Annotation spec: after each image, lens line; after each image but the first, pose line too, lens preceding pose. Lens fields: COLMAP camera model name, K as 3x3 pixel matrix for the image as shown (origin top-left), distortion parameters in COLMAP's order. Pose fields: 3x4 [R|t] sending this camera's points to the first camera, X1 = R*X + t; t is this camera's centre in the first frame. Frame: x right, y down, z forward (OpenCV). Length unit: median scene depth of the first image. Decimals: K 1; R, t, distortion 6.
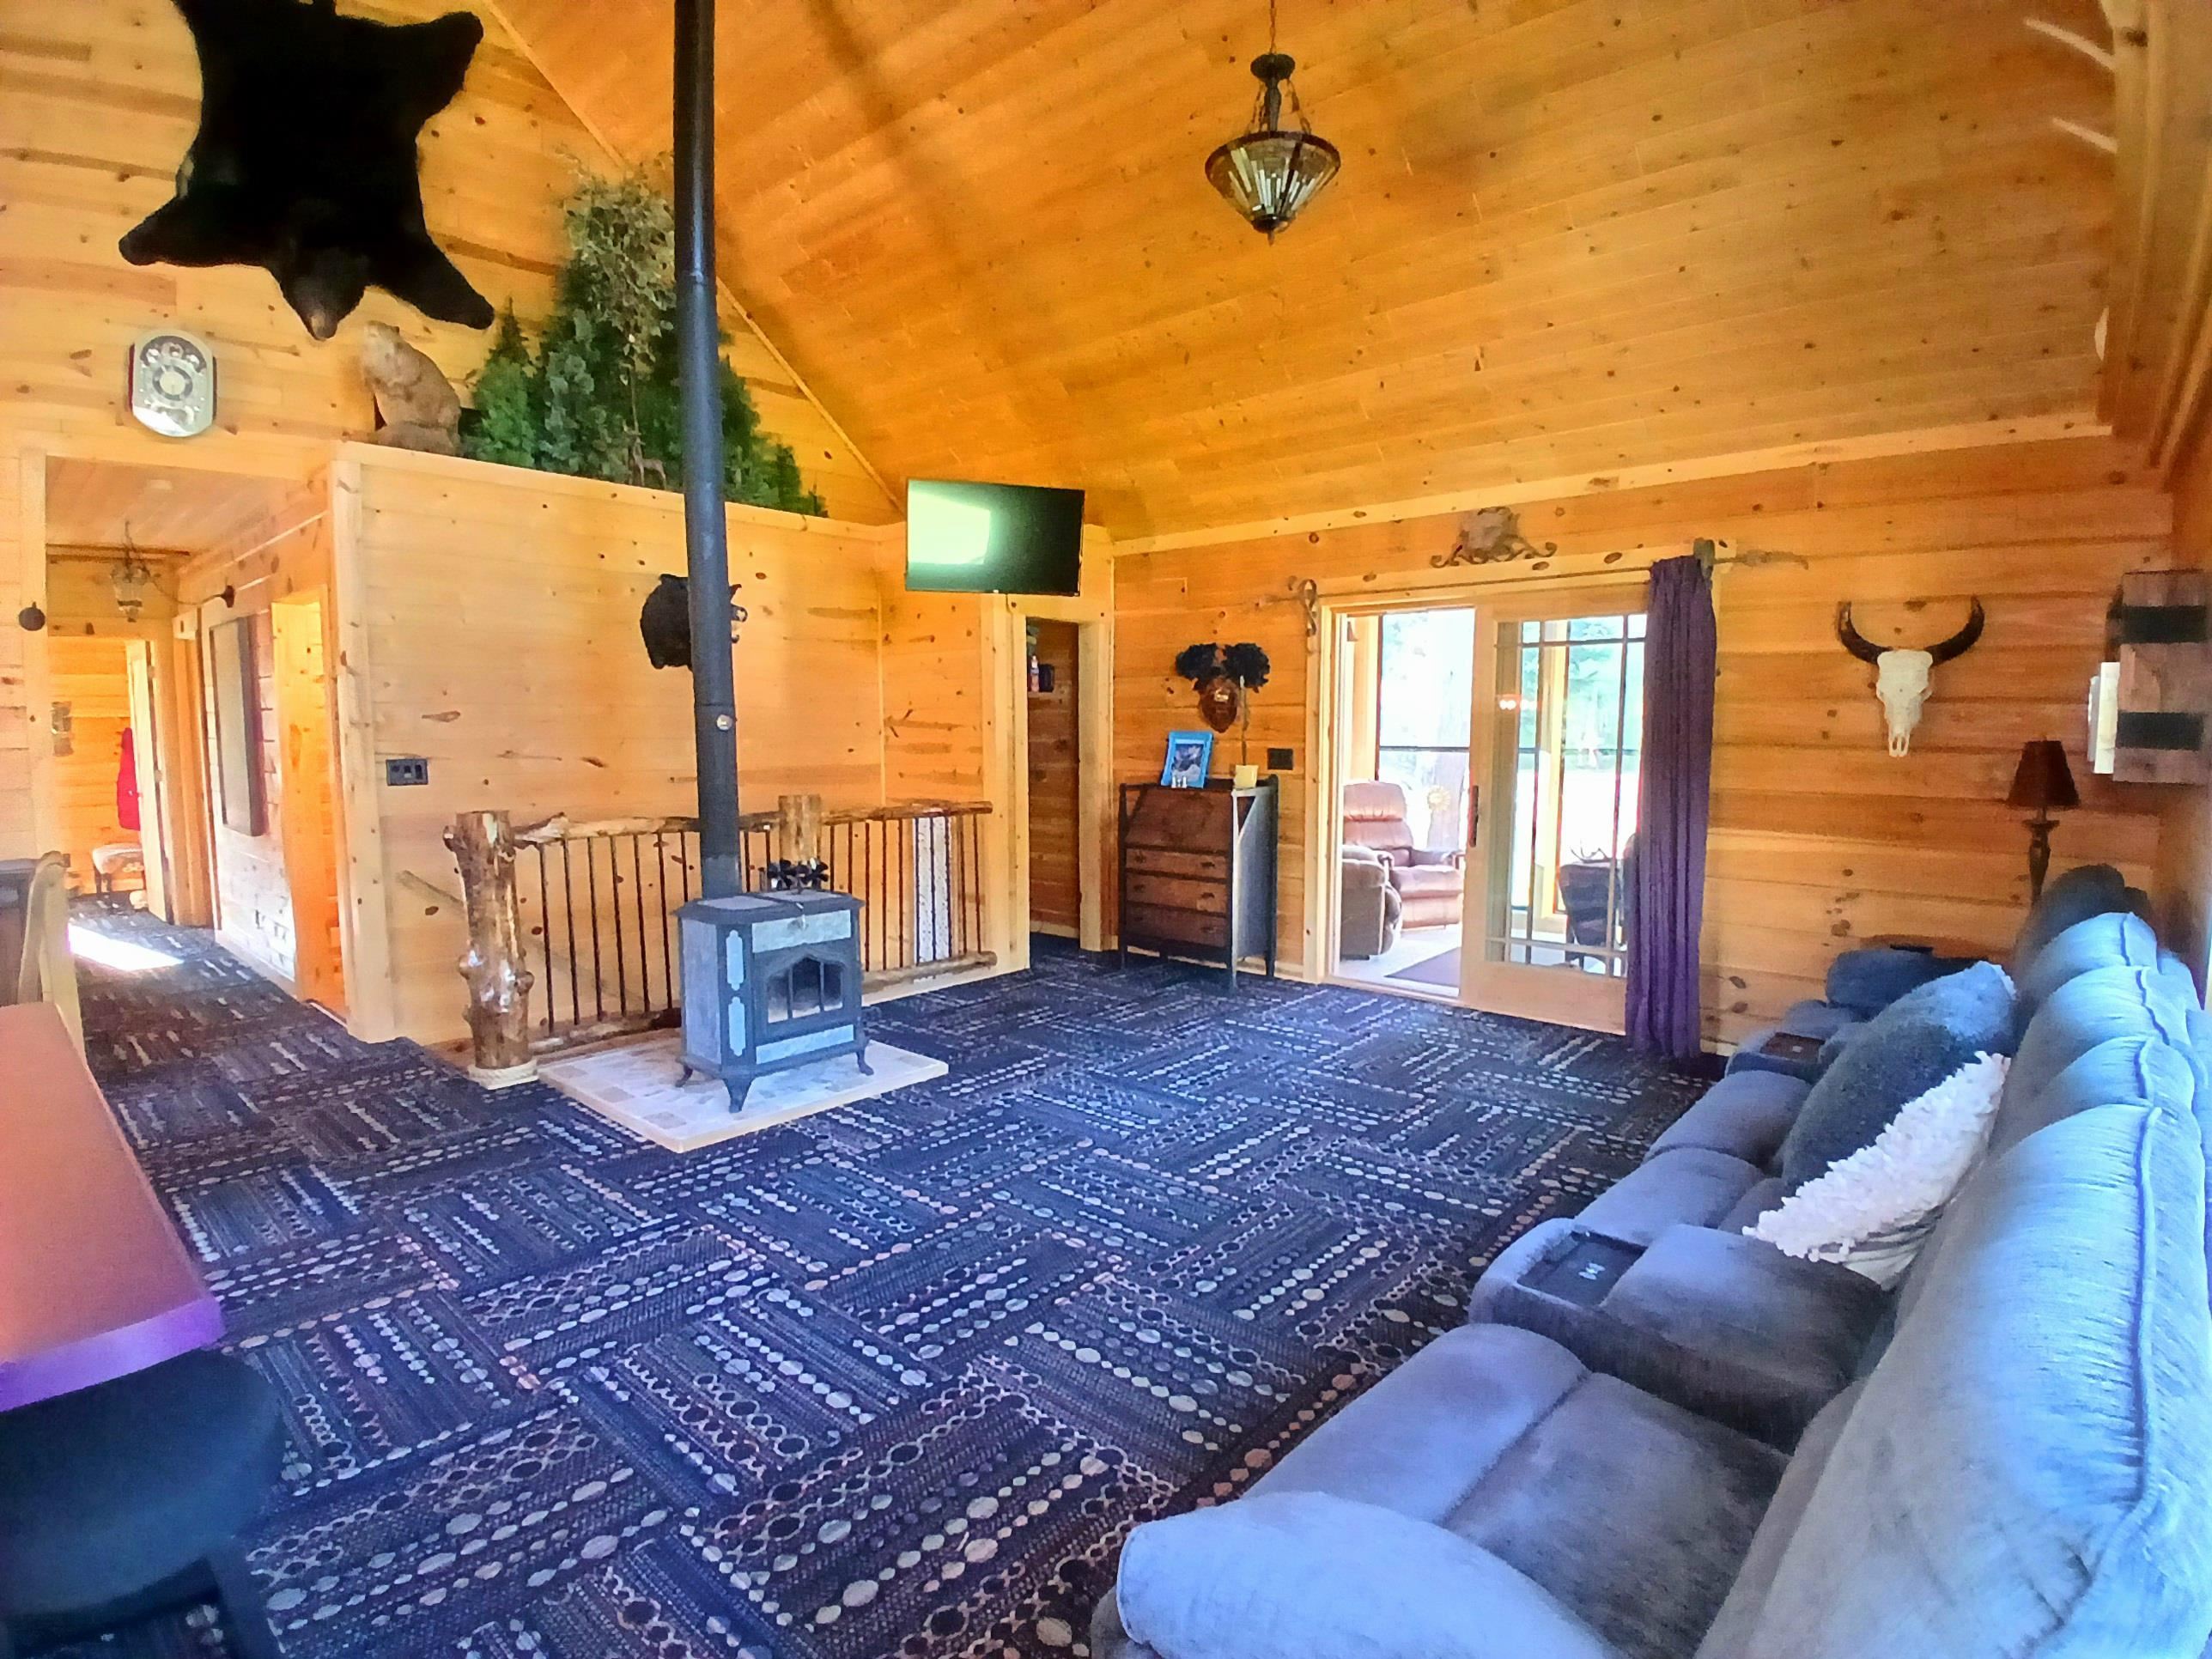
lens RADIAL K [[1092.5, 0, 1103.2], [0, 1092.5, 844.9], [0, 0, 1]] dist [0.002693, -0.043290]
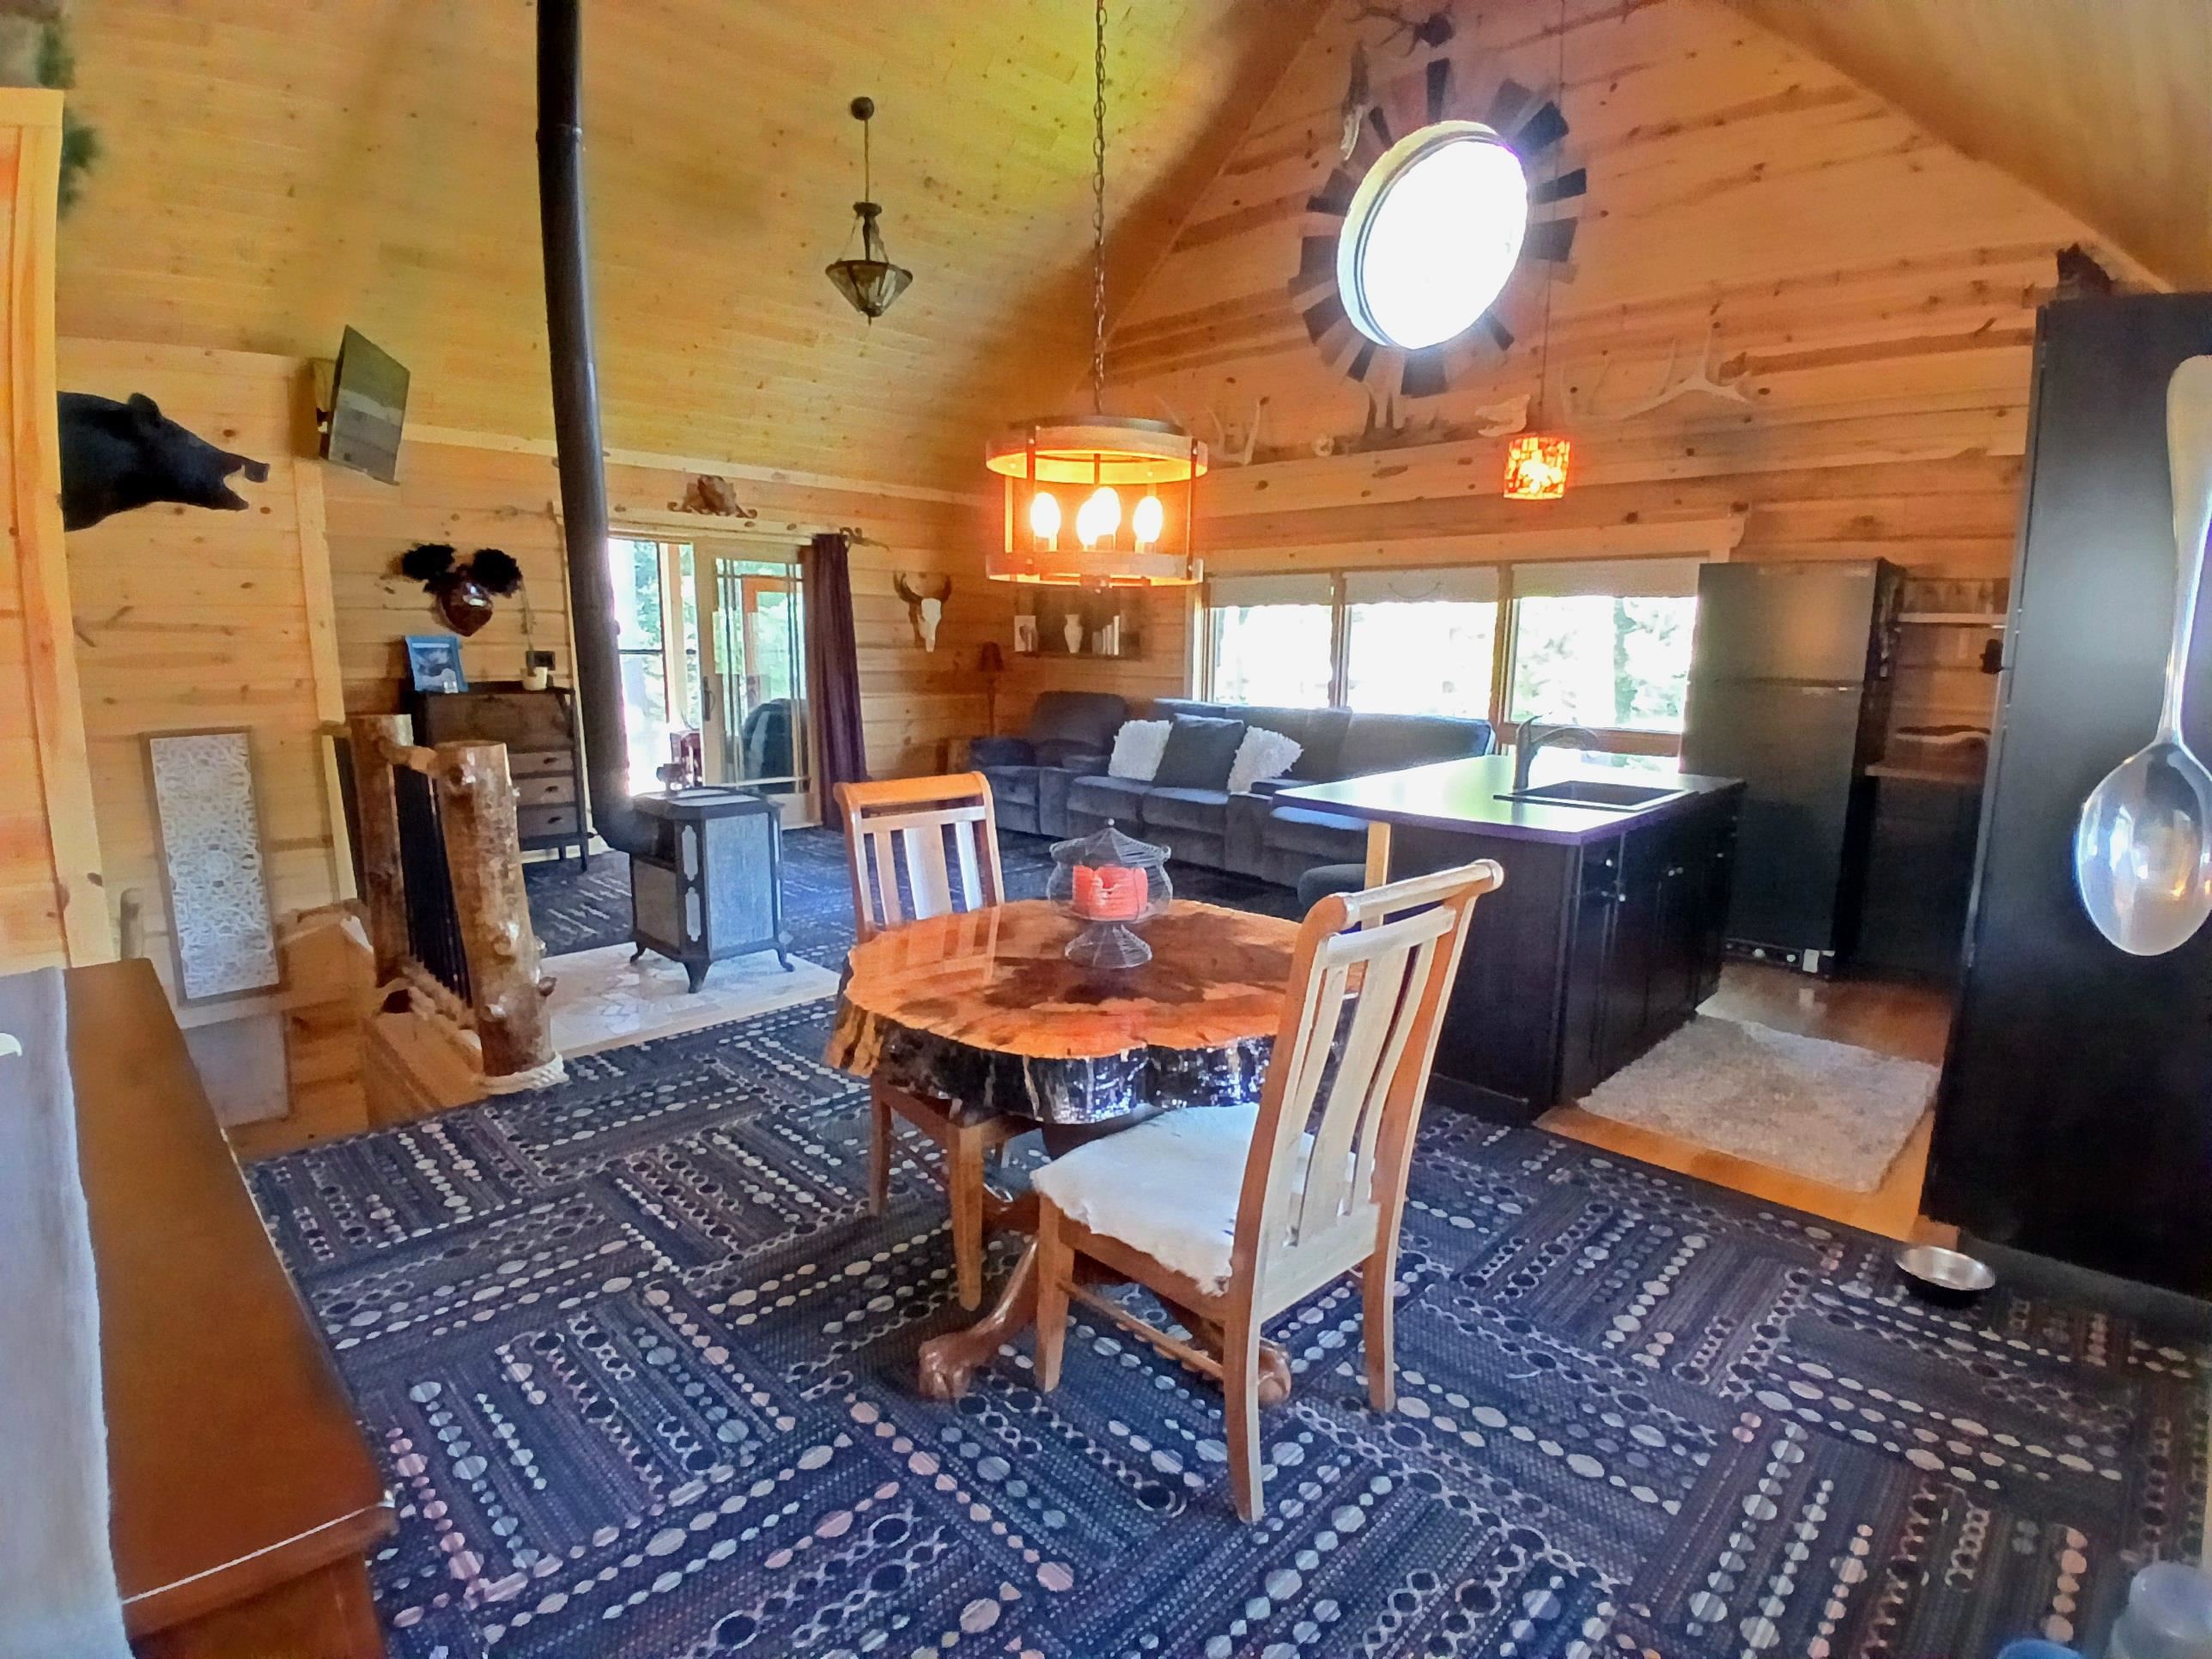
lens RADIAL K [[1092.5, 0, 1109.5], [0, 1092.5, 846.2], [0, 0, 1]] dist [0.002693, -0.043290]
pose [[0.055289, -0.183410, 0.981480, -1.260398], [0.092772, 0.979675, 0.177847, -0.051842], [-0.994151, 0.081221, 0.071181, 0.505856]]
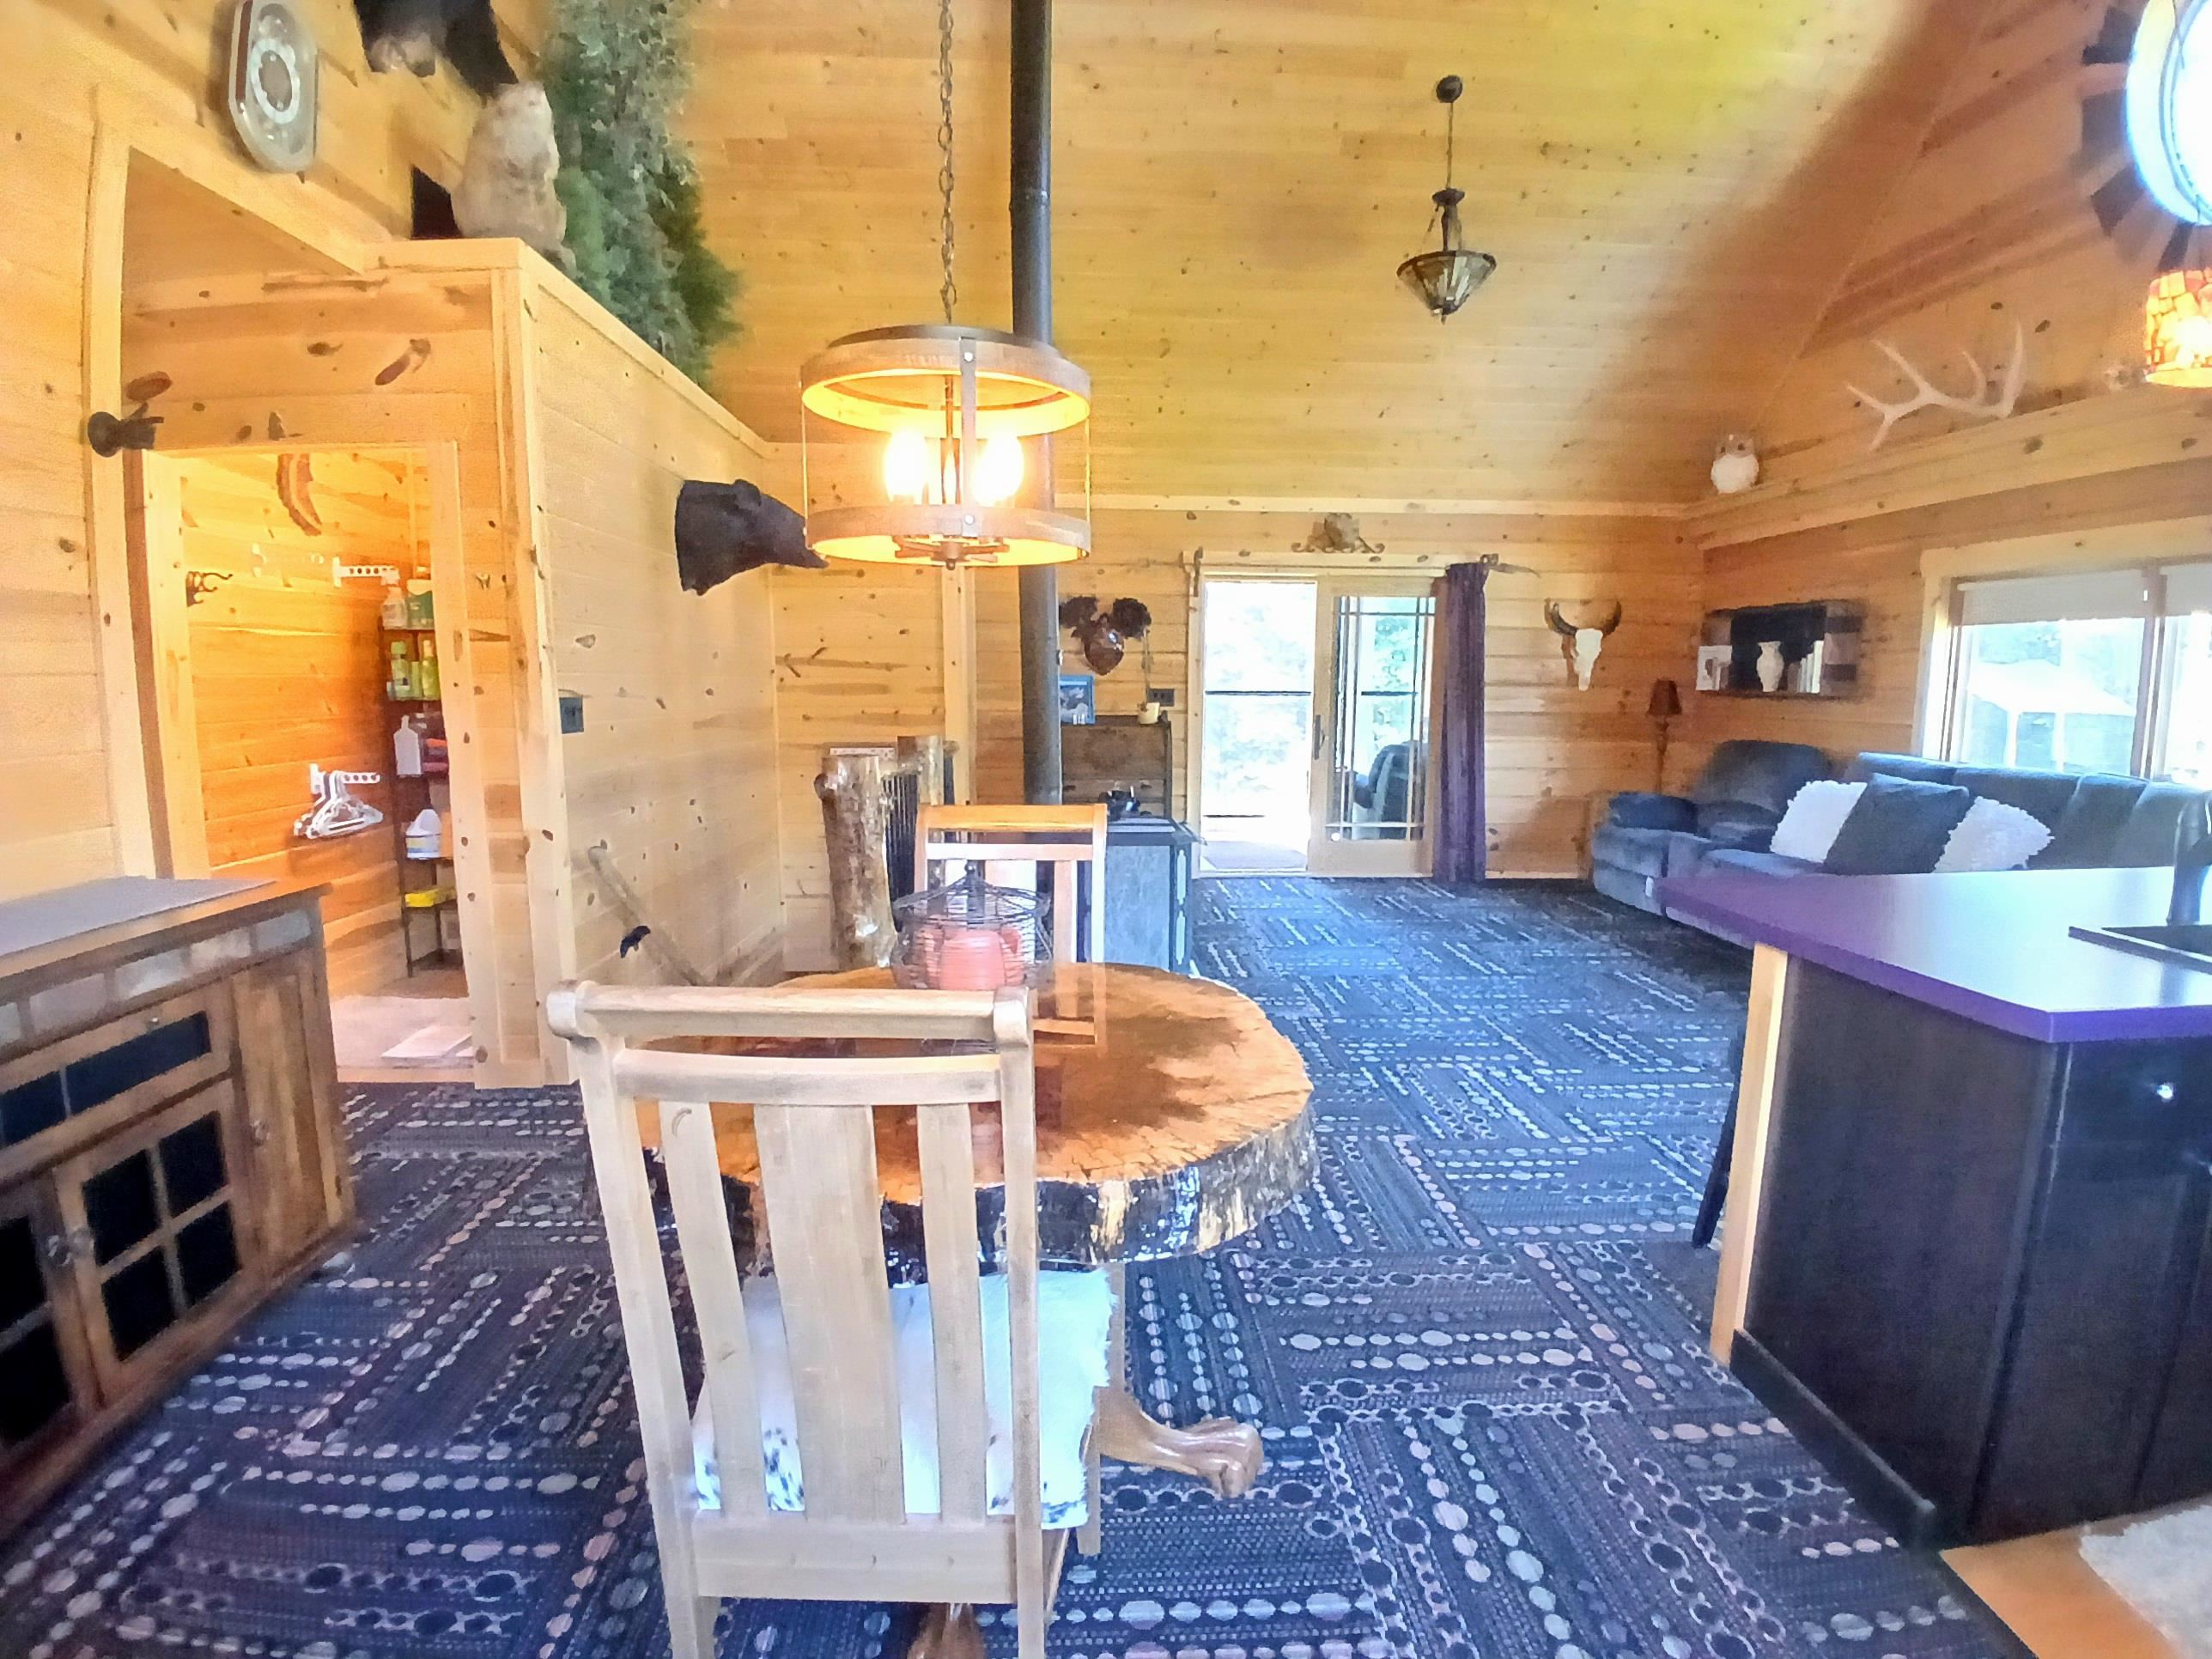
lens RADIAL K [[1092.5, 0, 1107.9], [0, 1092.5, 847.0], [0, 0, 1]] dist [0.002693, -0.043290]
pose [[0.718573, -0.098279, 0.688472, -0.998949], [0.068228, 0.995151, 0.070846, -0.005156], [-0.692097, -0.003935, 0.721794, 0.234203]]
